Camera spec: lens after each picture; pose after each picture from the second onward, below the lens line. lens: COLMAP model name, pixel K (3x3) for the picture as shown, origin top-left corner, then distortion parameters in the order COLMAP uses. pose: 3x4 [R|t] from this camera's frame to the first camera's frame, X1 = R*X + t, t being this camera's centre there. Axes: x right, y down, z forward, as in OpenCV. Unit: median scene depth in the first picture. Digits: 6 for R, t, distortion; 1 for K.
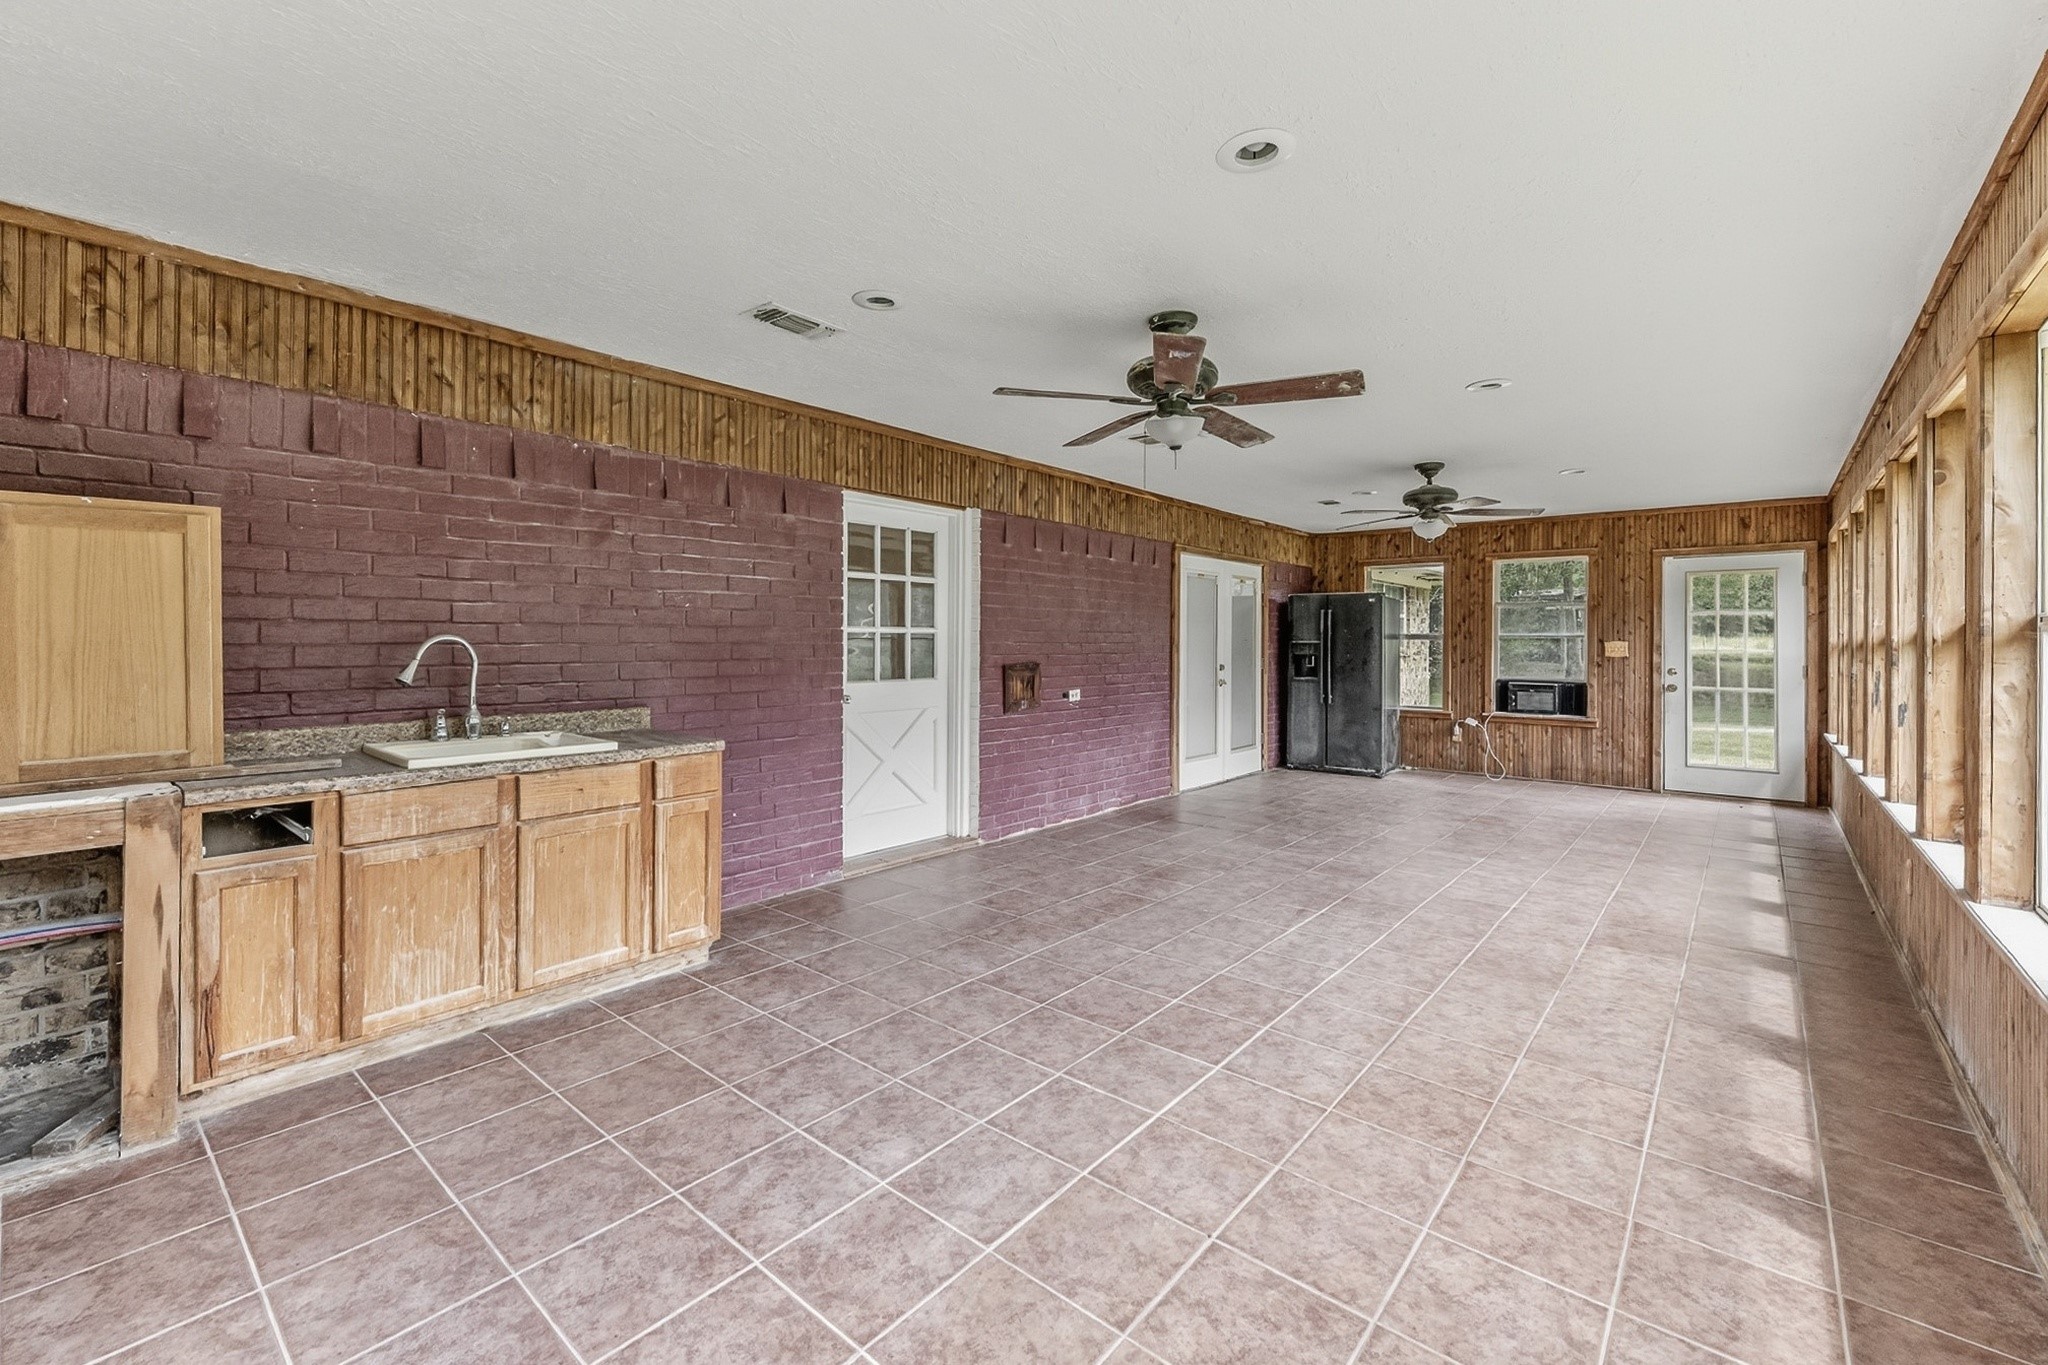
lens RADIAL K [[860.4, 0, 1017.2], [0, 860.4, 630.4], [0, 0, 1]] dist [0.001337, 0.000144]
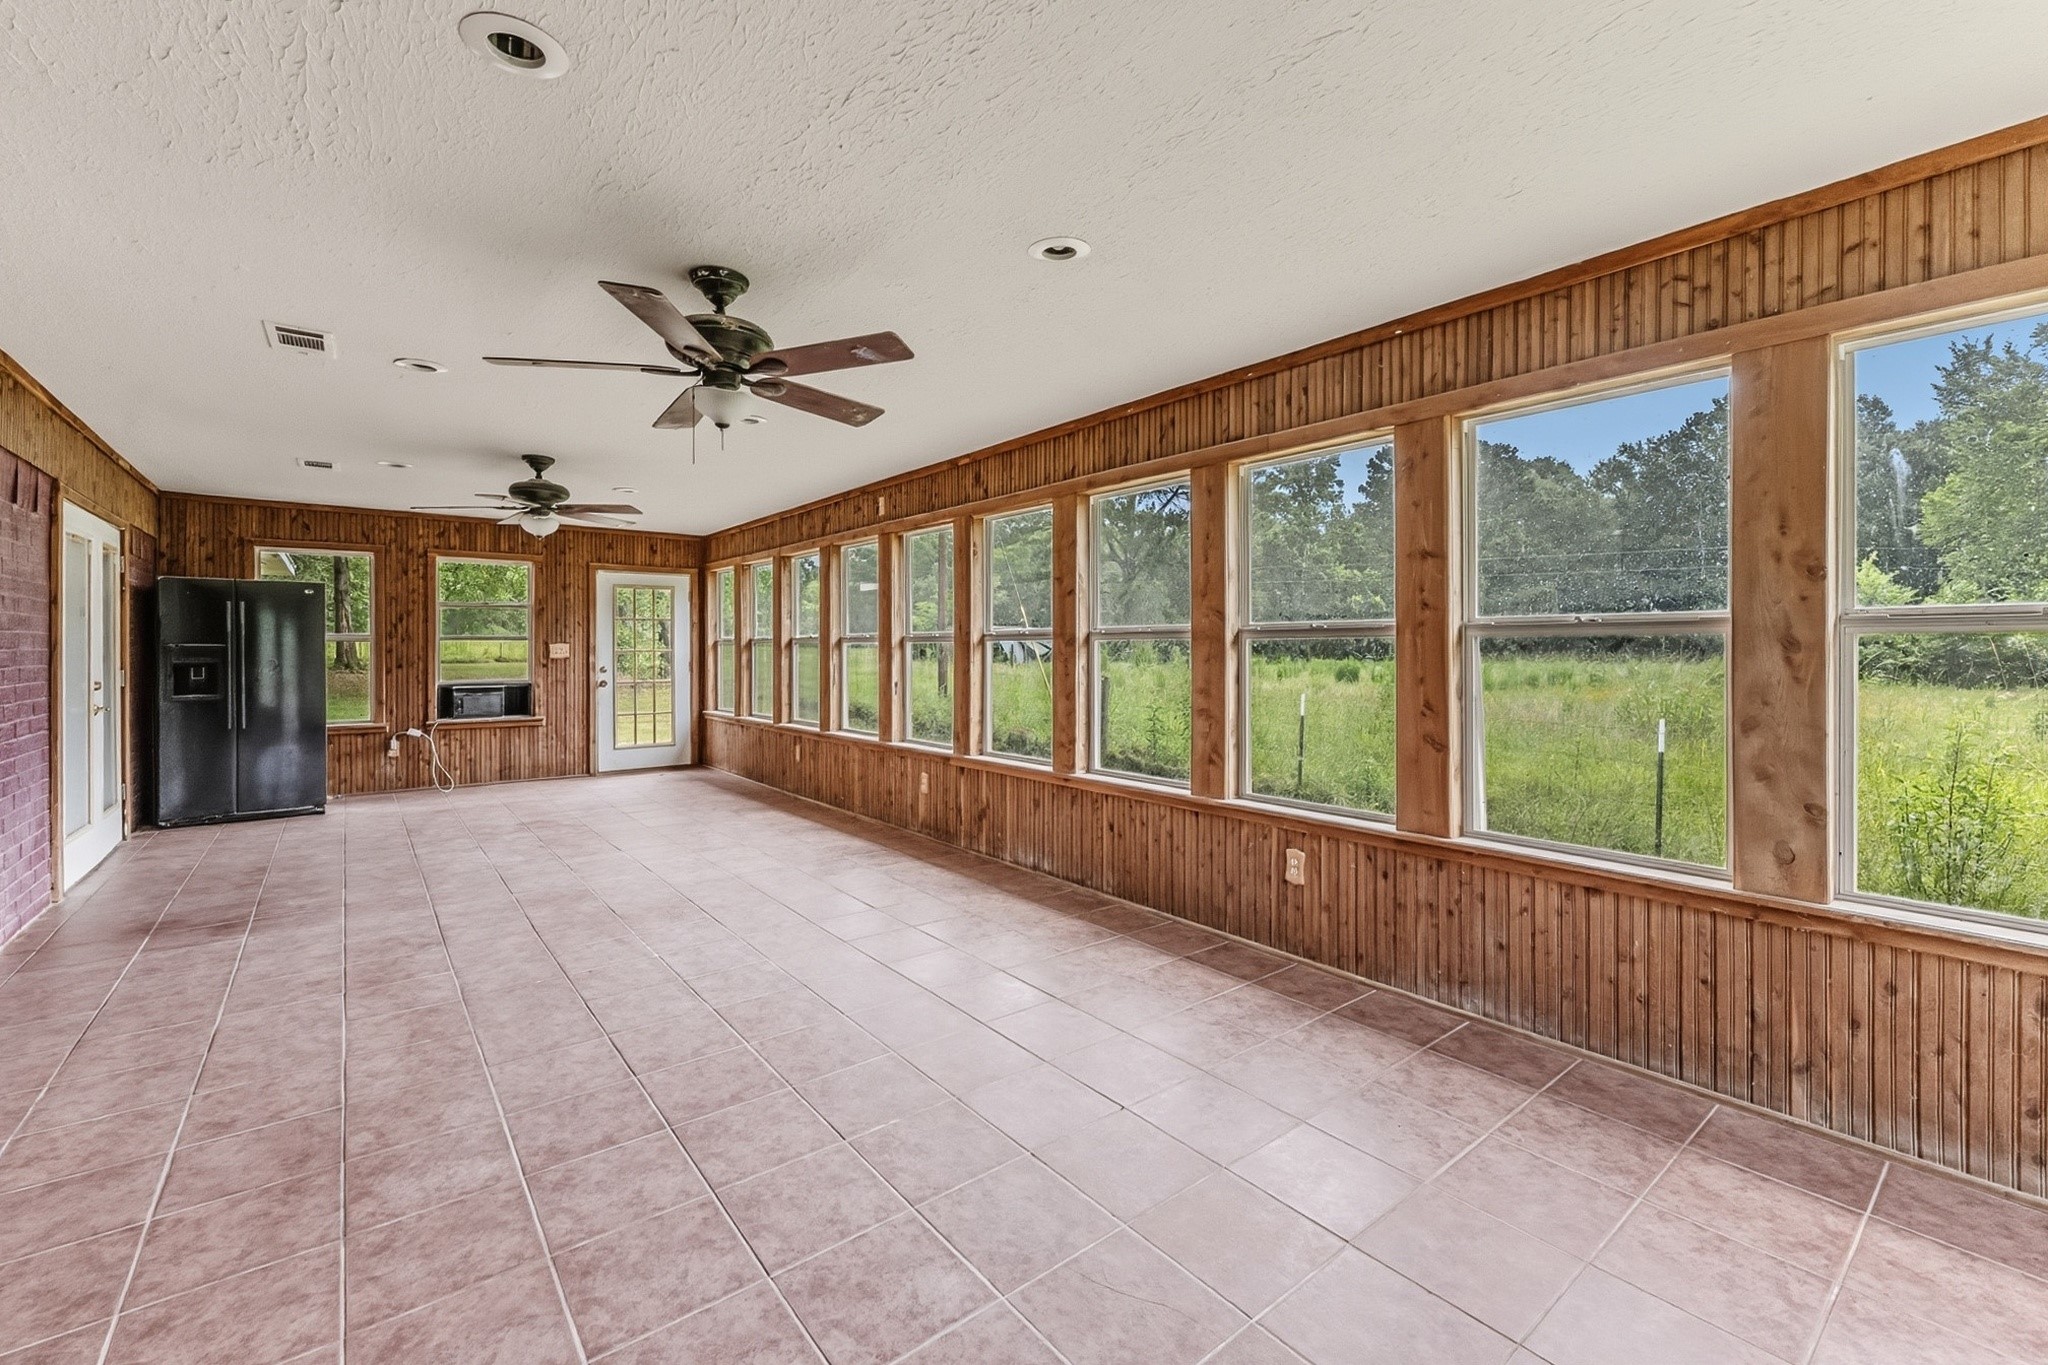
lens RADIAL K [[850.3, 0, 1030.1], [0, 850.3, 638.4], [0, 0, 1]] dist [-0.000896, -0.000208]
pose [[0.189318, 0.003736, 0.981909, -0.257340], [-0.011025, 0.999938, -0.001679, 0.001519], [-0.981854, -0.010507, 0.189347, 0.221051]]
